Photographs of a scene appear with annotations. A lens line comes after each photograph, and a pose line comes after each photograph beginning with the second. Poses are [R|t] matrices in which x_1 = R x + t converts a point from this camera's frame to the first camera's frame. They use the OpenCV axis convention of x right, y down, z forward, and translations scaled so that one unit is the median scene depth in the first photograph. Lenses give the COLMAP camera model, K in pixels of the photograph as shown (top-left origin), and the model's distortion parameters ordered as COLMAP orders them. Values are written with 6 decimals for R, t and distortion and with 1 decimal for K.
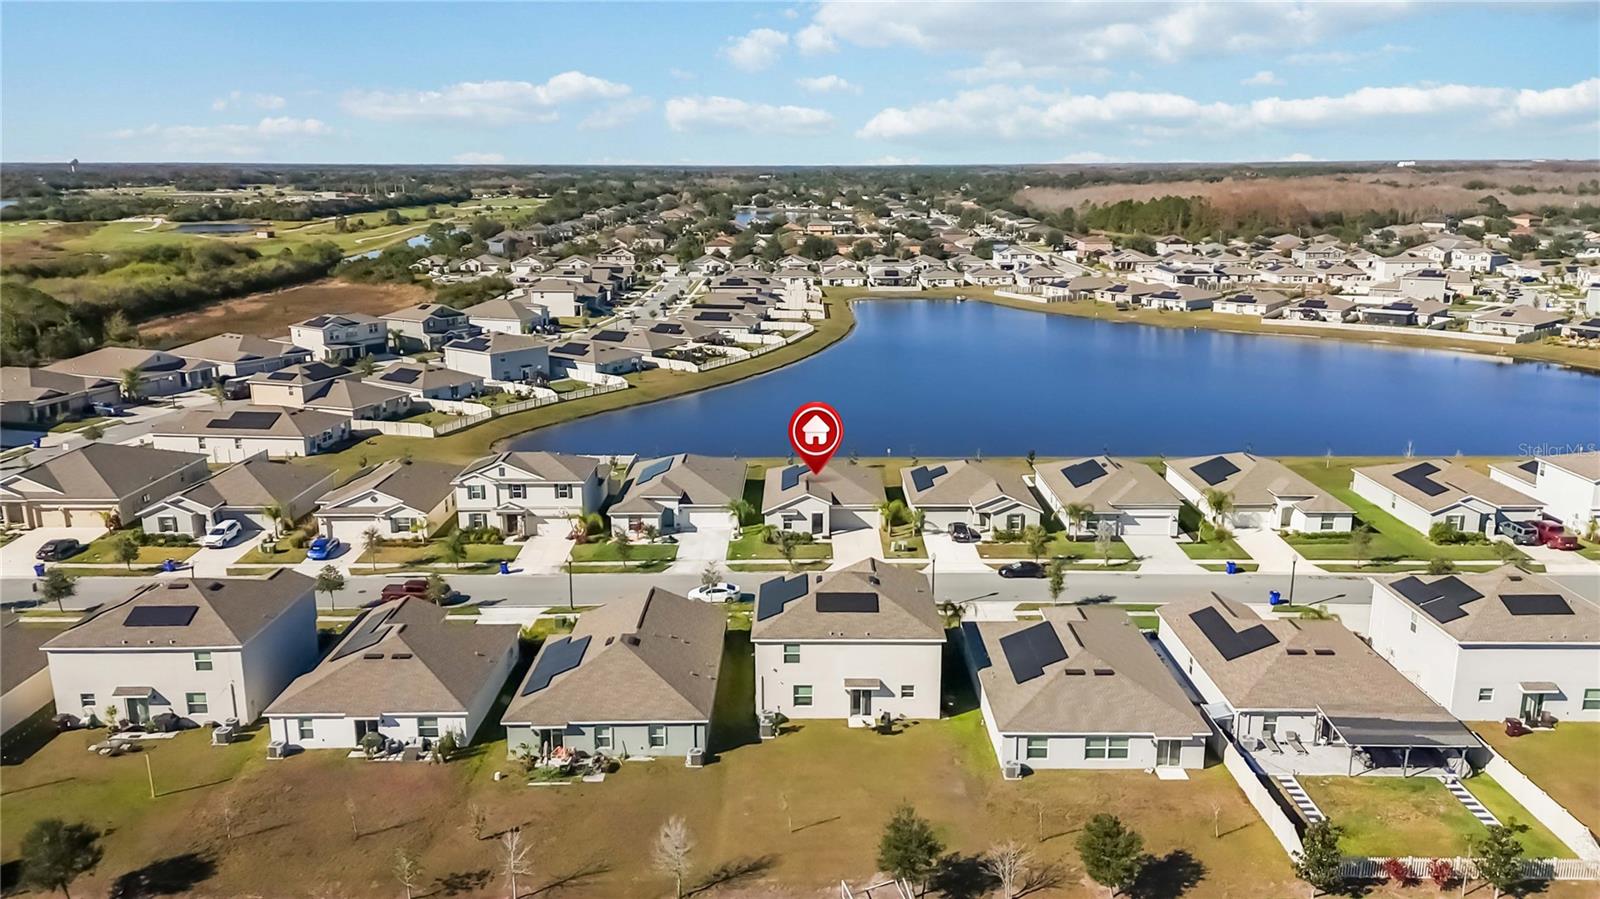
lens RADIAL K [[1161.7, 0, 800.0], [0, 1161.7, 449.5], [0, 0, 1]] dist [0.052495, -0.000752]
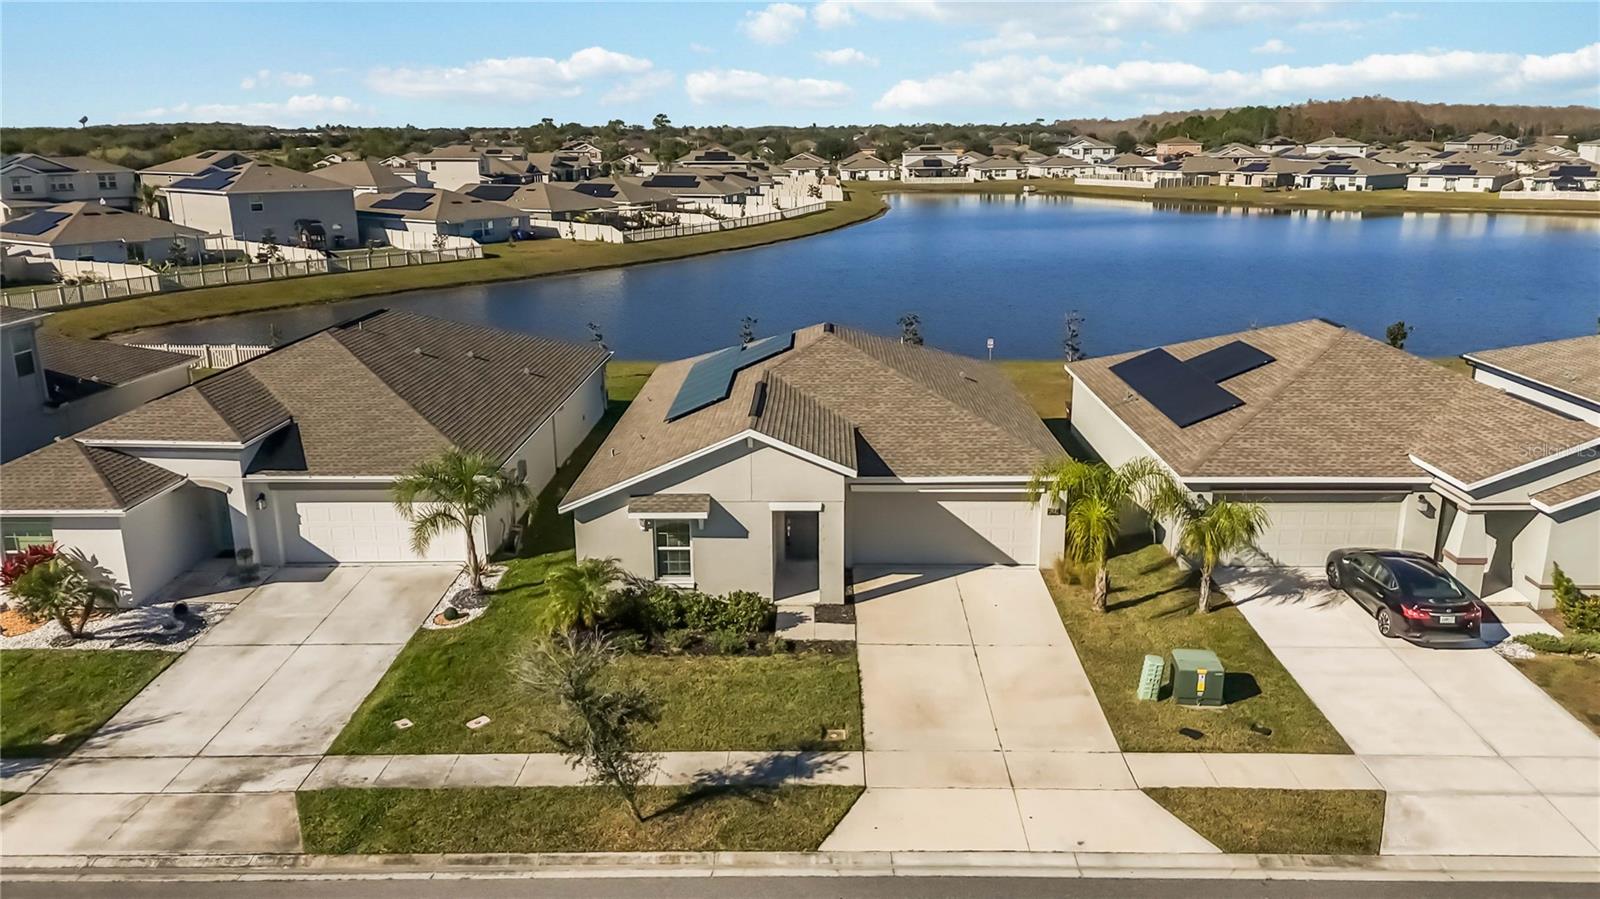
lens RADIAL K [[1161.7, 0, 800.0], [0, 1161.7, 449.5], [0, 0, 1]] dist [0.052495, -0.000752]
pose [[0.999849, 0.001416, -0.017320, 0.019275], [-0.000880, 0.999521, 0.030951, 0.033496], [0.017356, -0.030931, 0.999371, 0.732259]]
